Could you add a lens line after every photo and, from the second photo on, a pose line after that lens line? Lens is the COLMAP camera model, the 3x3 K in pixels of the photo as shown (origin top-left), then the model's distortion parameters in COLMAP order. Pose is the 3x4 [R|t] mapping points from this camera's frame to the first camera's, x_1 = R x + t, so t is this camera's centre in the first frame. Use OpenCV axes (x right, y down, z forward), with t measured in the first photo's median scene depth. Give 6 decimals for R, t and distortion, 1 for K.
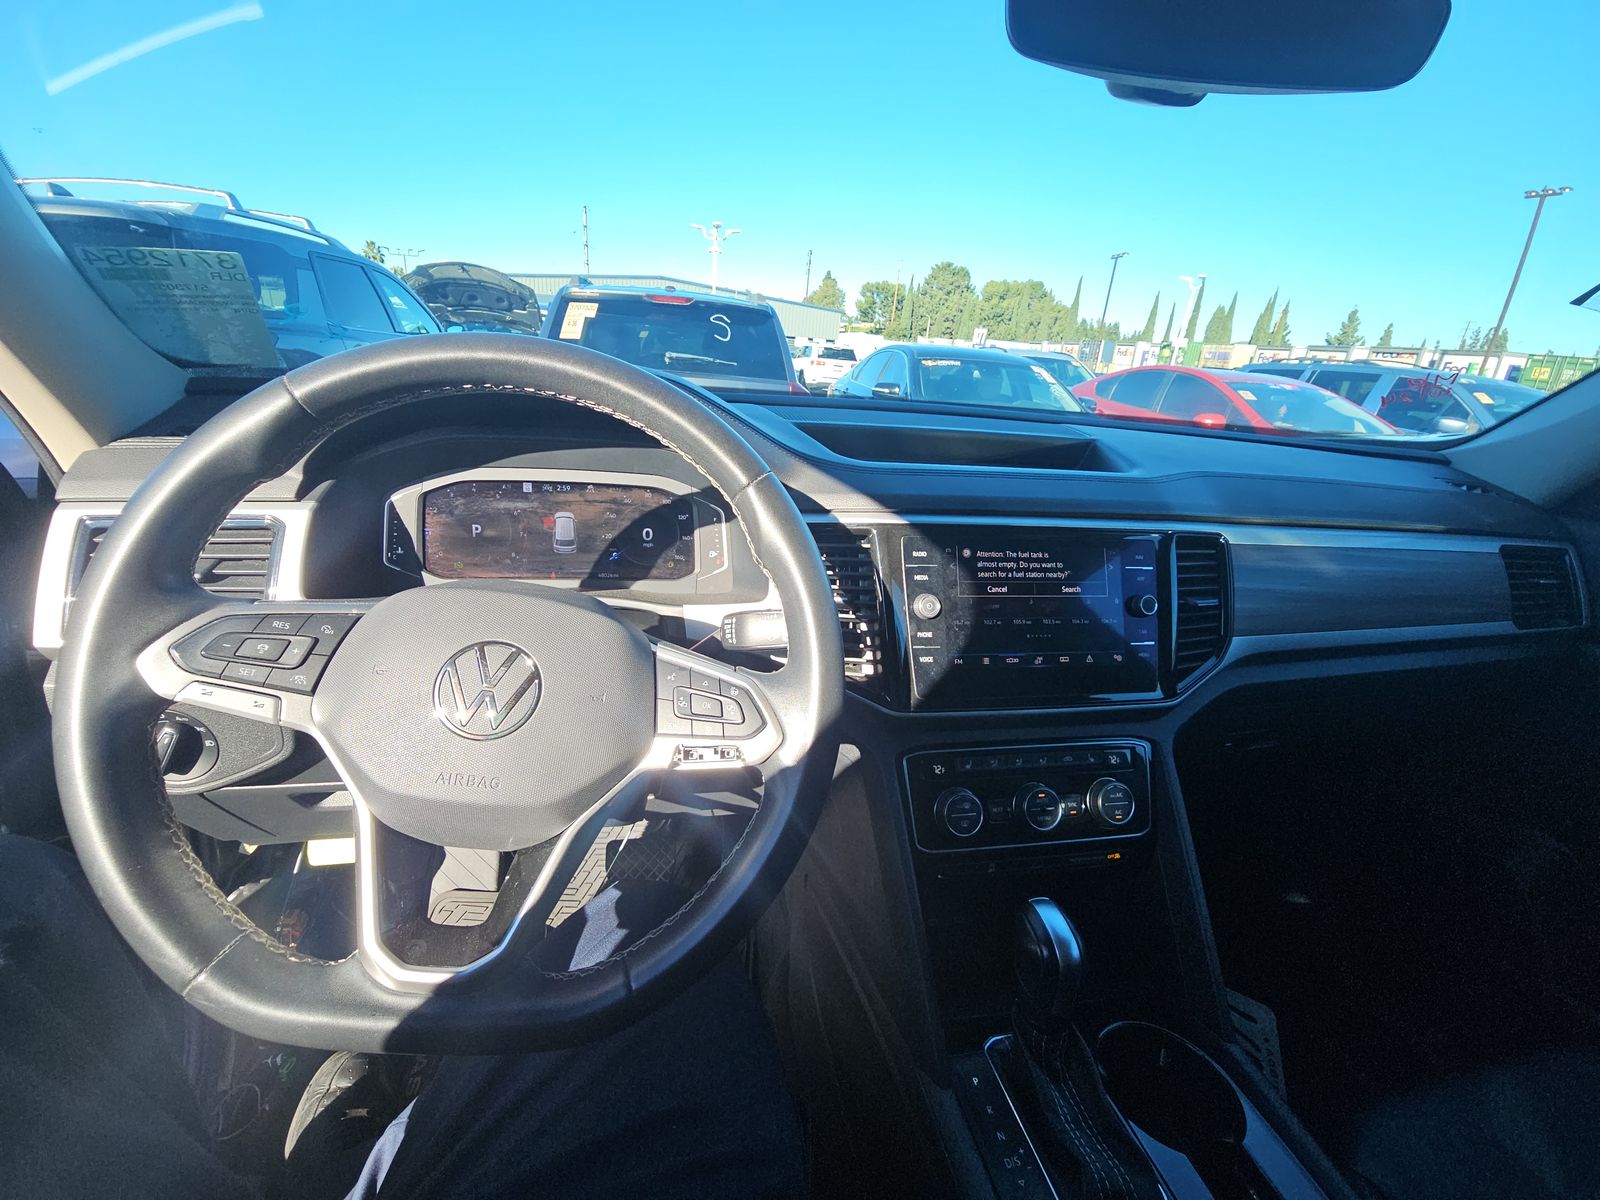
lens RADIAL K [[646.6, 0, 799.8], [0, 646.6, 596.2], [0, 0, 1]] dist [0.015446, -0.009567]
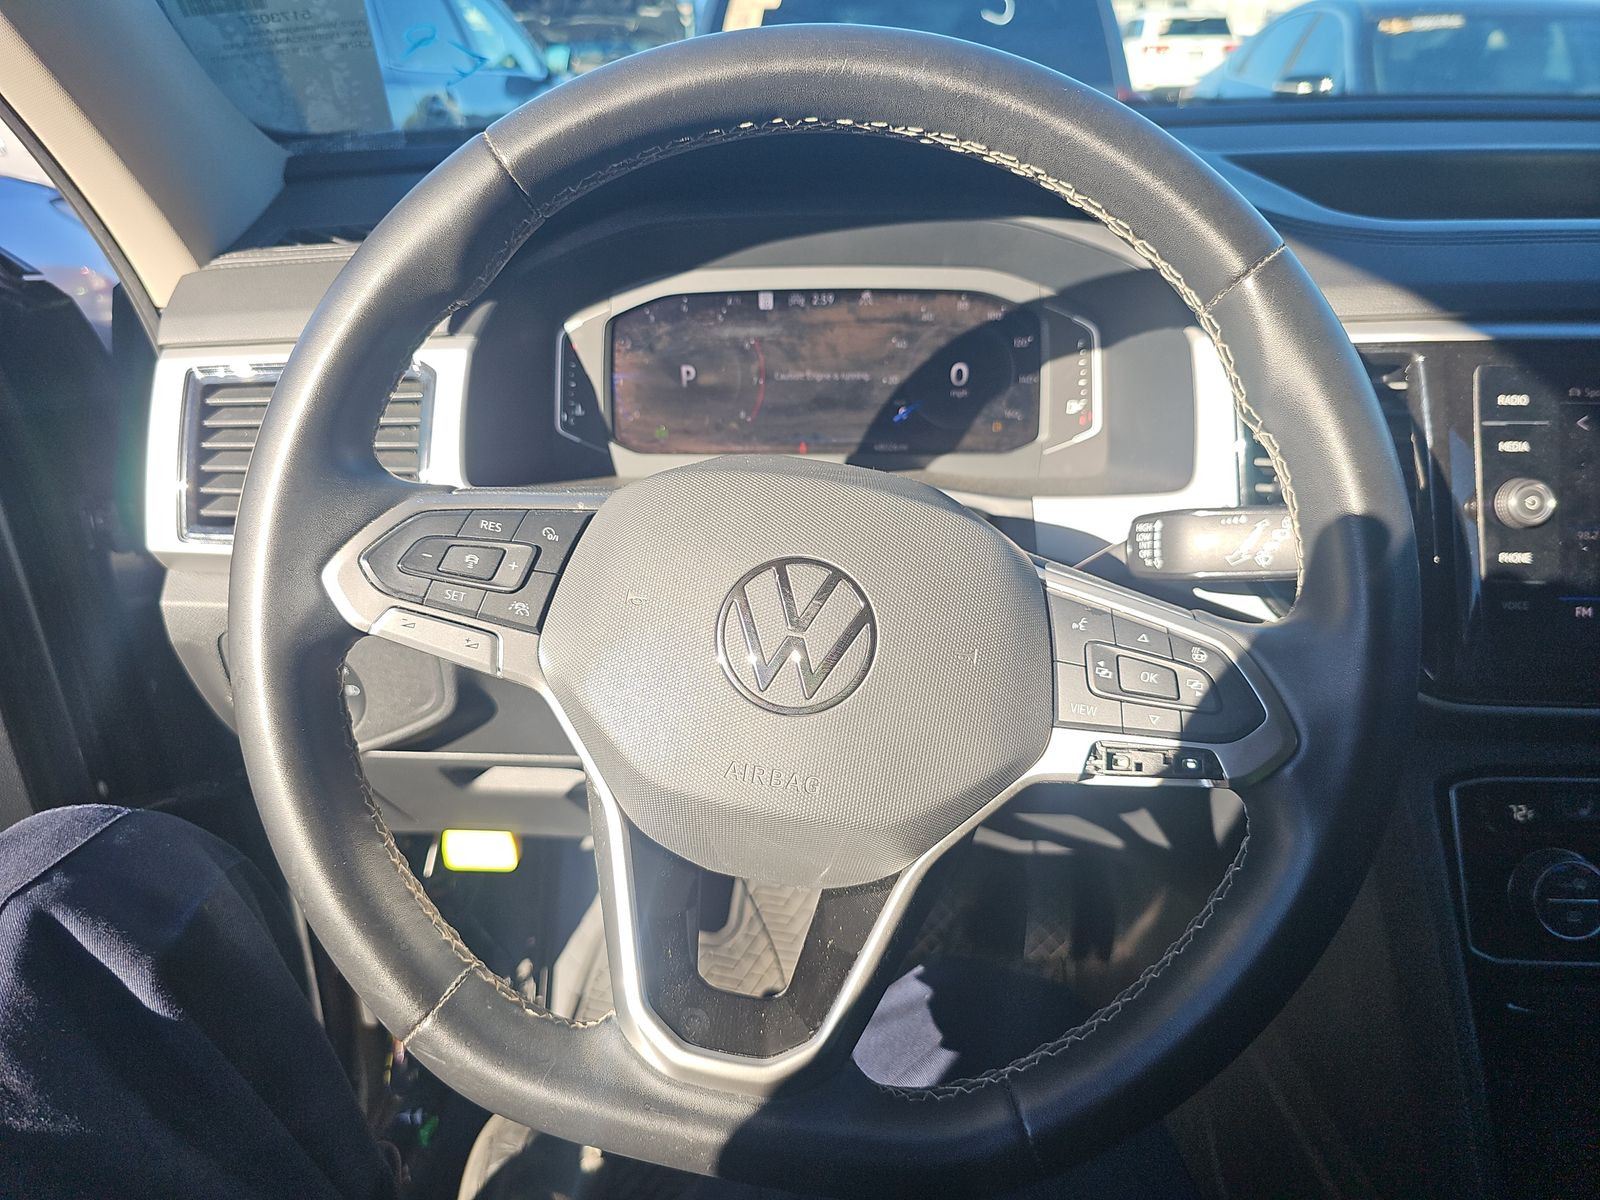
lens RADIAL K [[1081.2, 0, 798.3], [0, 1081.2, 602.6], [0, 0, 1]] dist [0.027079, -0.043952]
pose [[0.962669, 0.031439, -0.268851, -0.124719], [-0.001308, 0.993761, 0.111526, -0.001065], [0.270680, -0.107011, 0.956703, 0.013485]]
